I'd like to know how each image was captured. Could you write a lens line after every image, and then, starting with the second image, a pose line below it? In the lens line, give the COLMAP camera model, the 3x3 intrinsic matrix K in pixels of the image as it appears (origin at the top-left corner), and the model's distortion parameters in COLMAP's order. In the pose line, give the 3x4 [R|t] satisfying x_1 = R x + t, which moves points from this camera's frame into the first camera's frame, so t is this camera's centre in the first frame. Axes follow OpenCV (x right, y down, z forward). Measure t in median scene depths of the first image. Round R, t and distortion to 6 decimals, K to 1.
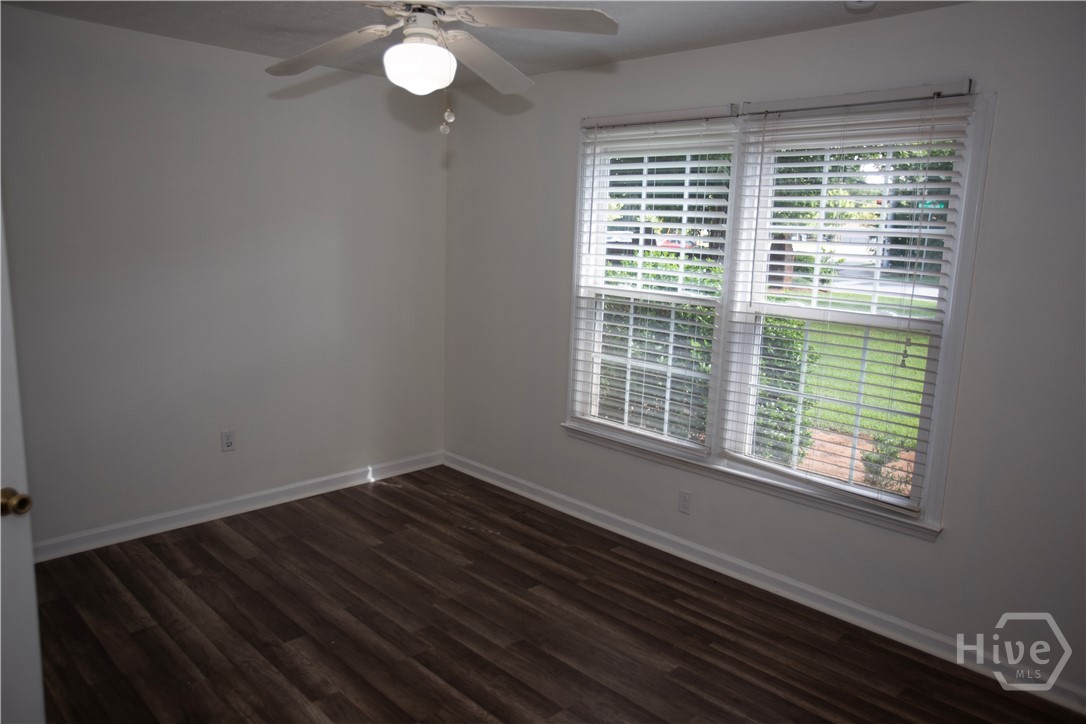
lens RADIAL K [[770.2, 0, 545.7], [0, 770.2, 363.7], [0, 0, 1]] dist [-0.009284, 0.005768]
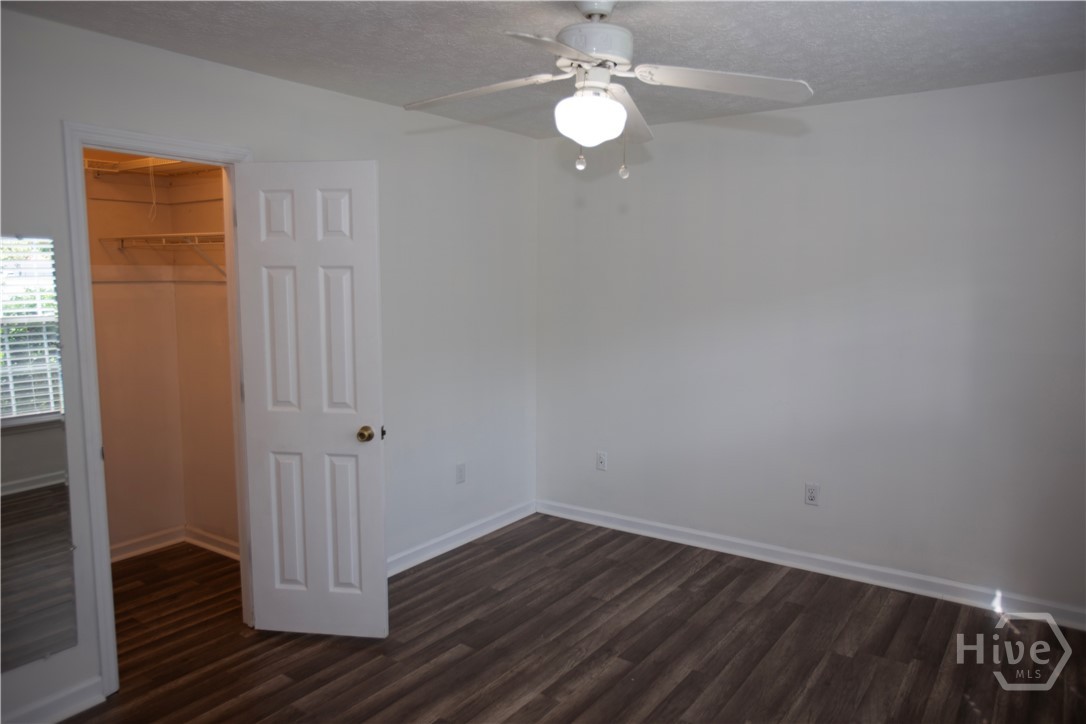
lens RADIAL K [[770.2, 0, 541.2], [0, 770.2, 358.6], [0, 0, 1]] dist [-0.009284, 0.005768]
pose [[0.165400, 0.078720, -0.983080, 0.727038], [-0.162806, 0.985313, 0.051507, -0.098581], [0.972696, 0.151532, 0.175787, 0.684675]]
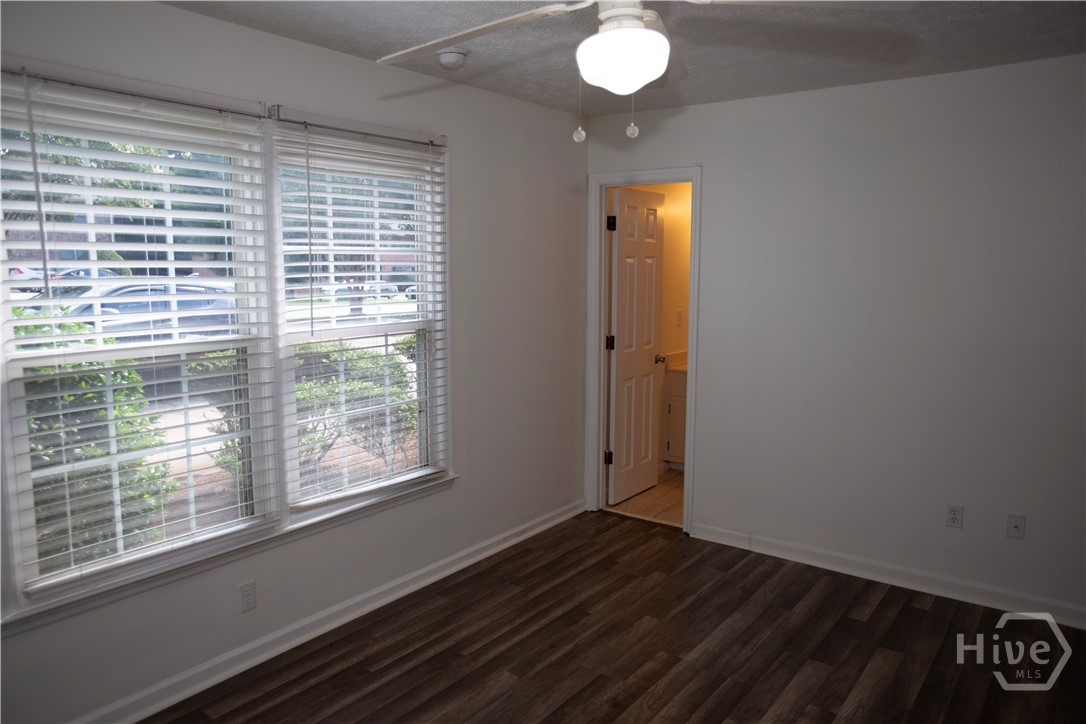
lens RADIAL K [[770.2, 0, 547.5], [0, 770.2, 361.7], [0, 0, 1]] dist [-0.009284, 0.005768]
pose [[-0.144331, -0.169662, 0.974876, -0.238818], [0.161647, 0.967915, 0.192382, -0.062754], [-0.976237, 0.185353, -0.112275, 0.300780]]
